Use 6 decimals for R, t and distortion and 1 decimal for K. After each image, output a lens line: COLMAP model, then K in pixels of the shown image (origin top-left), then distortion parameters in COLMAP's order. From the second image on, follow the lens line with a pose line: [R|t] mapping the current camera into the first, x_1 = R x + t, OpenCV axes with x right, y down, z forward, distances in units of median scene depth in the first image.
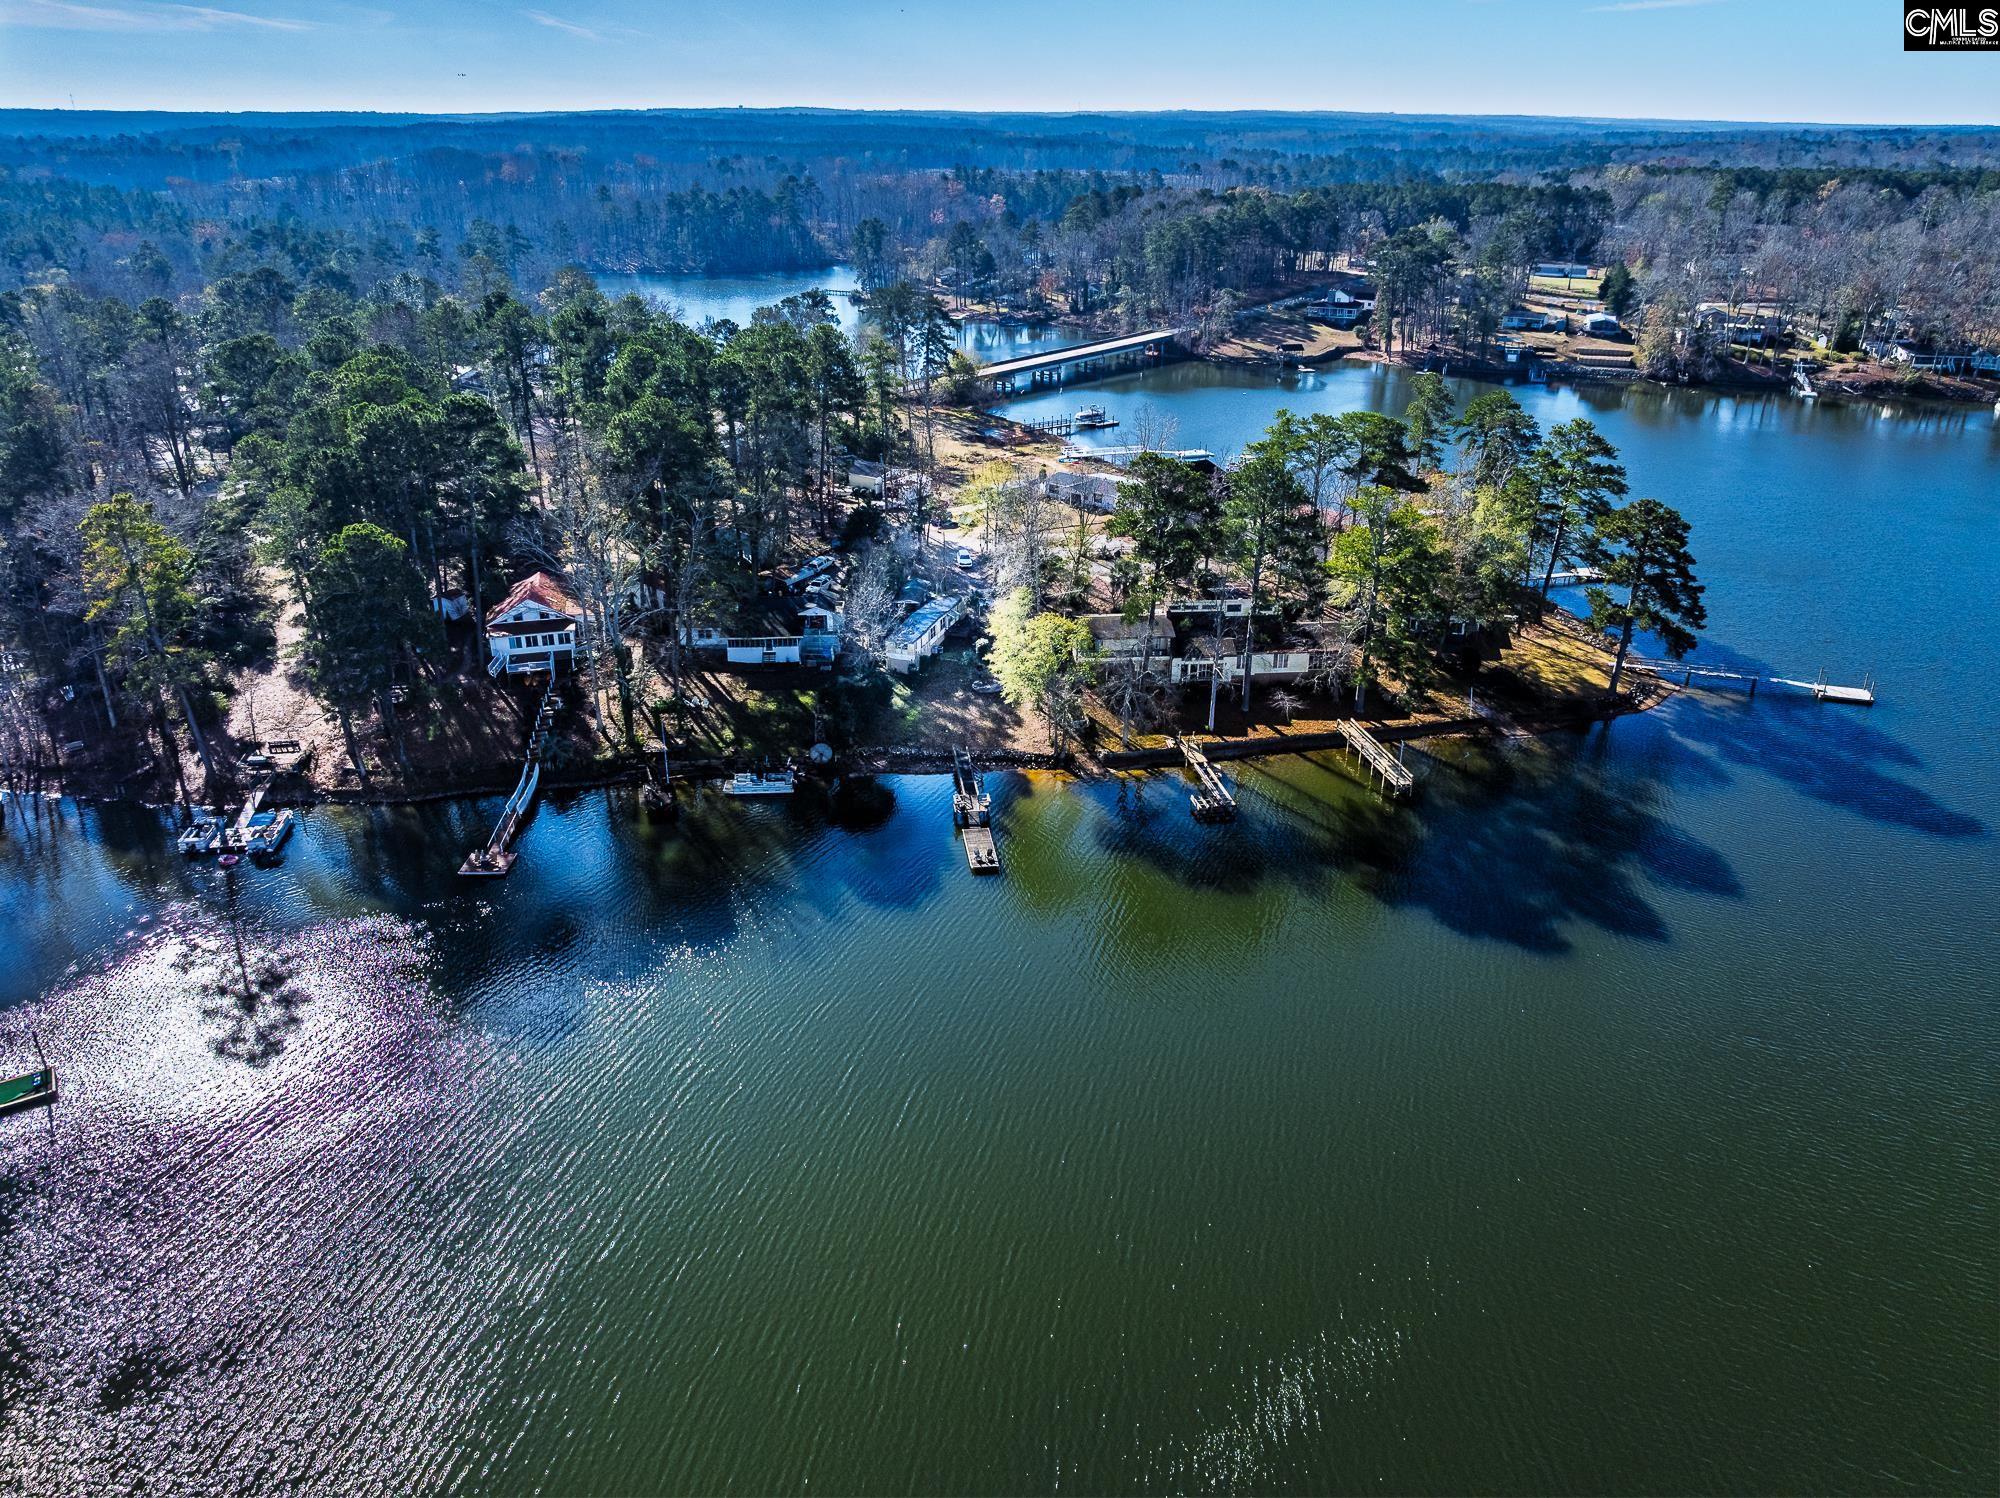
lens RADIAL K [[1392.3, 0, 1000.0], [0, 1392.3, 749.0], [0, 0, 1]] dist [-0.039413, -0.000706]
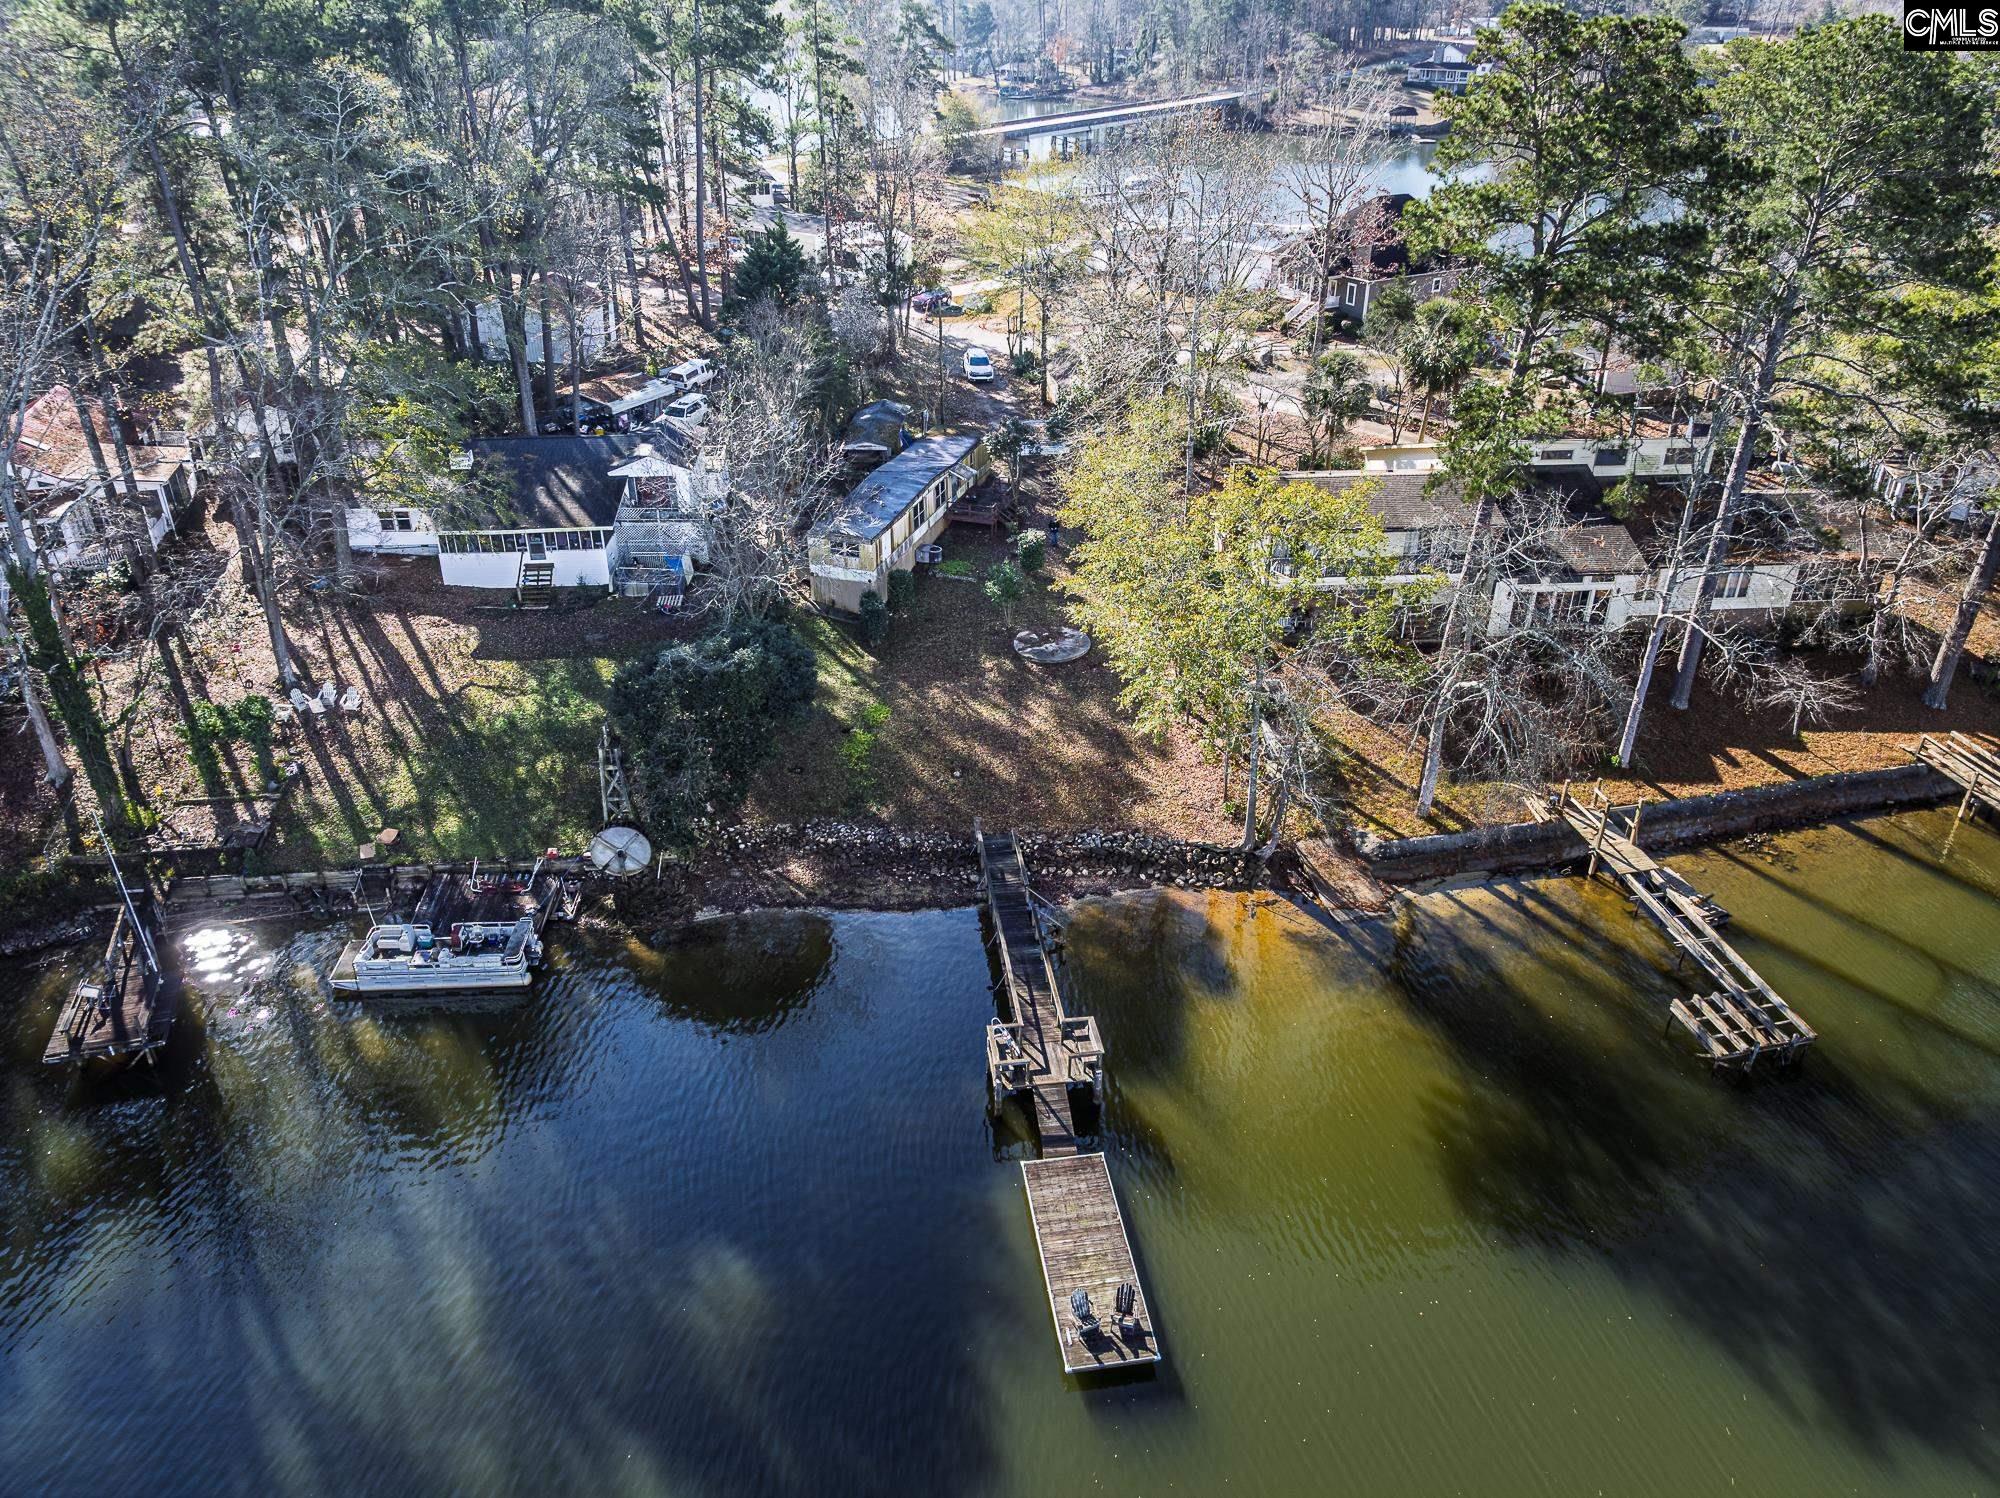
lens RADIAL K [[1392.3, 0, 1000.0], [0, 1392.3, 749.0], [0, 0, 1]] dist [-0.039413, -0.000706]
pose [[0.999938, -0.005846, 0.009467, -0.027796], [0.004925, 0.995508, 0.094549, -0.052290], [-0.009977, -0.094497, 0.995475, 0.565625]]
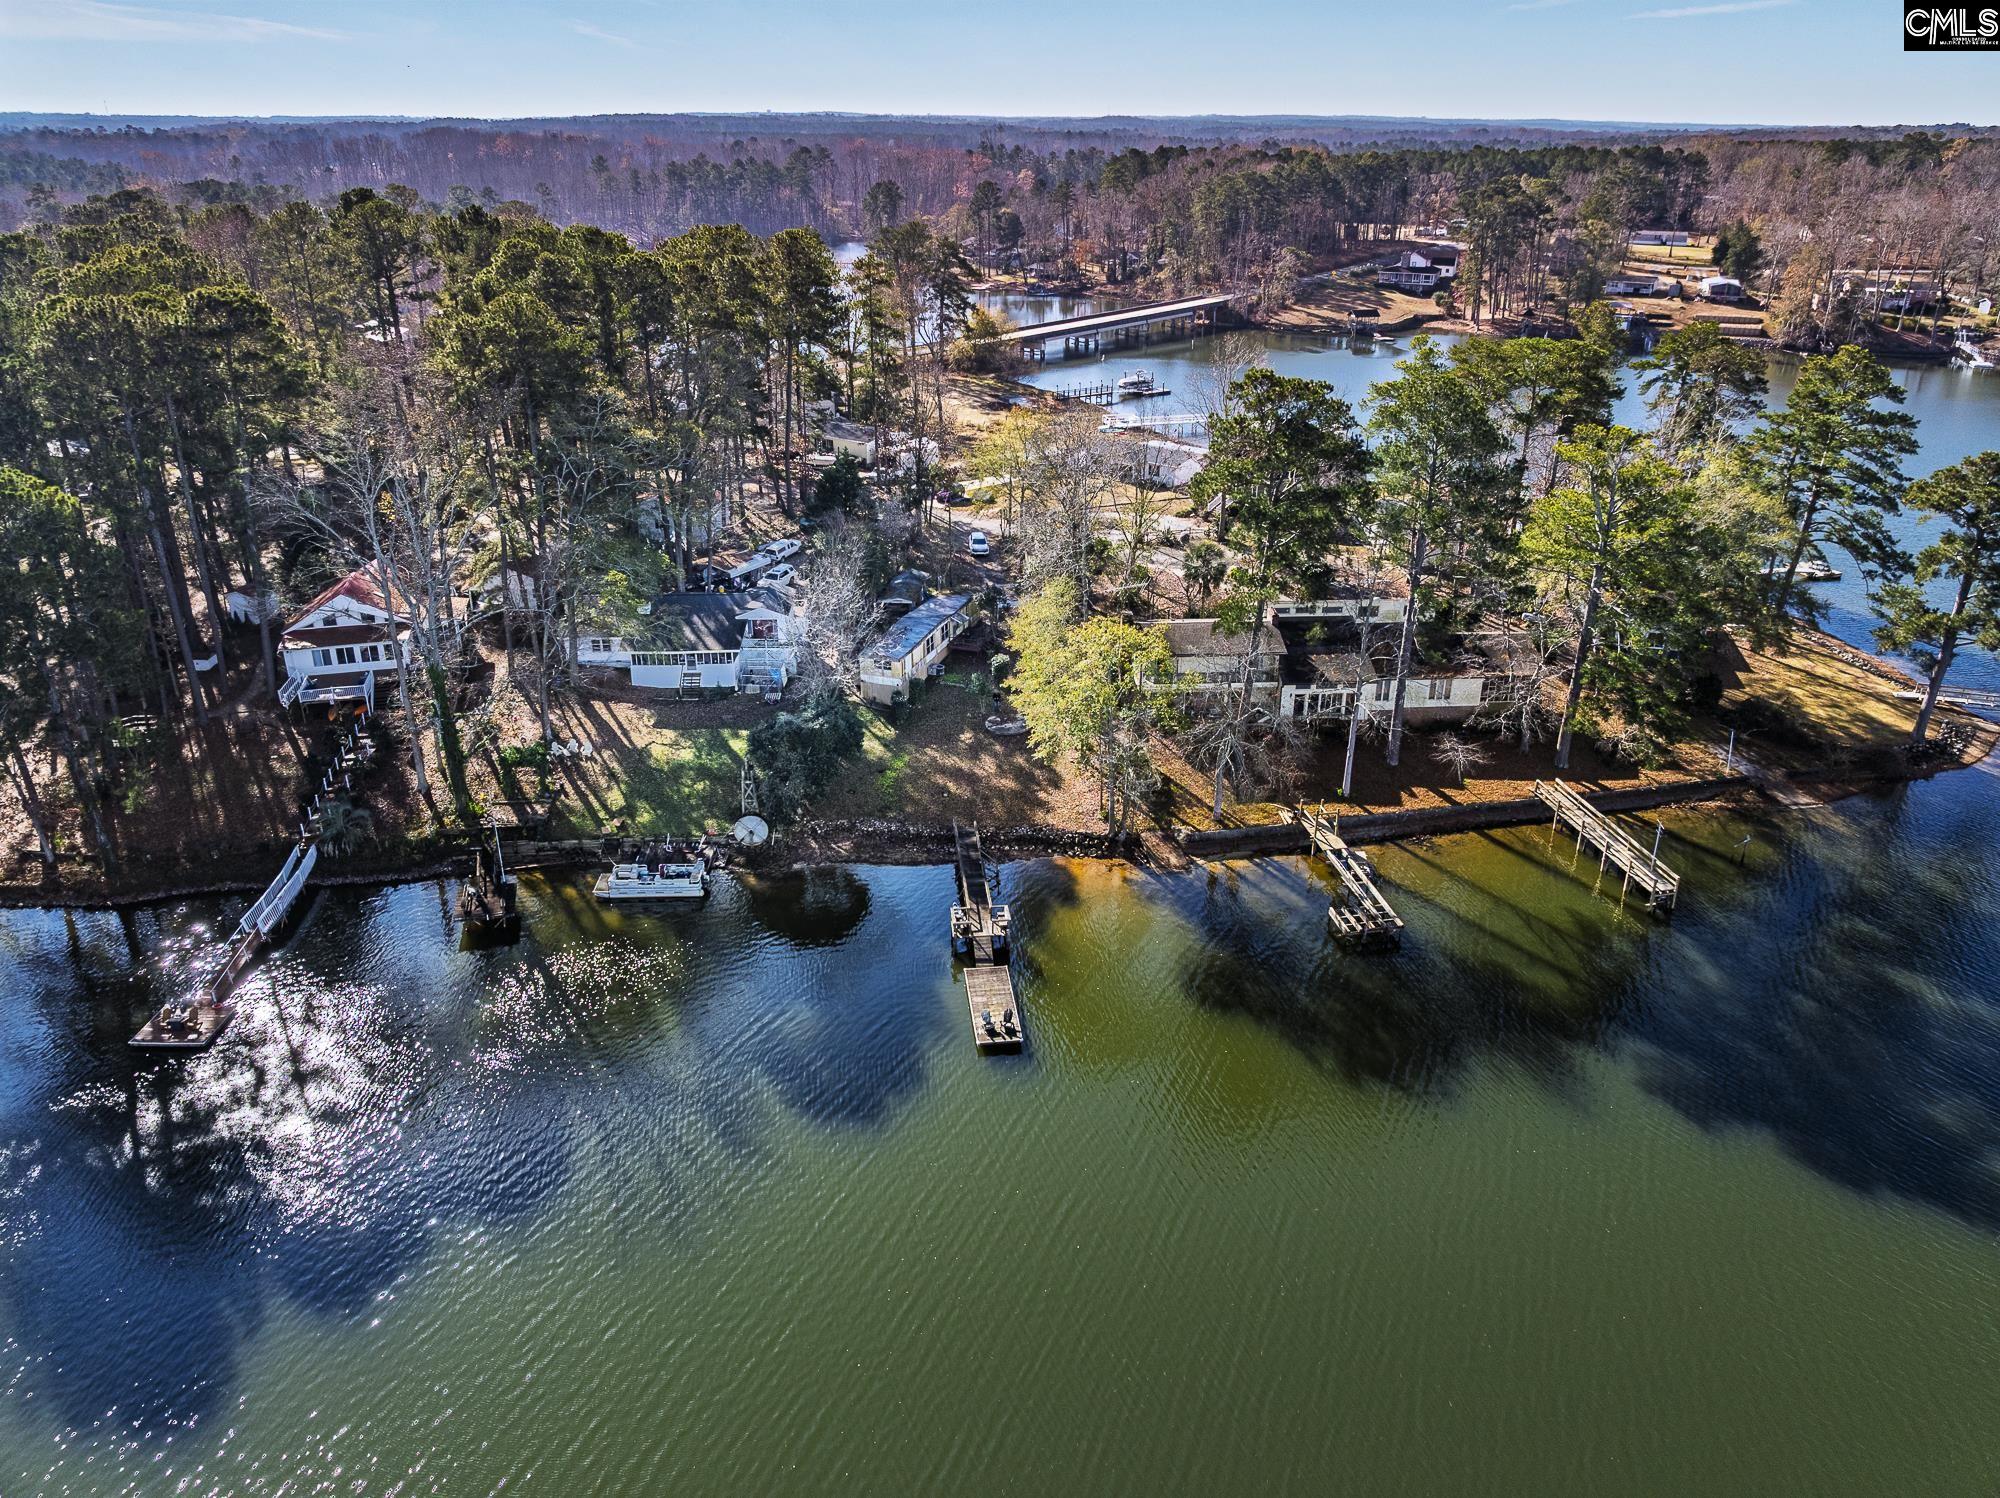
lens RADIAL K [[1392.3, 0, 1000.0], [0, 1392.3, 749.0], [0, 0, 1]] dist [-0.039413, -0.000706]
pose [[0.999819, 0.005792, -0.018129, -0.000574], [-0.005878, 0.999972, -0.004693, -0.029328], [0.018102, 0.004799, 0.999825, 0.313542]]
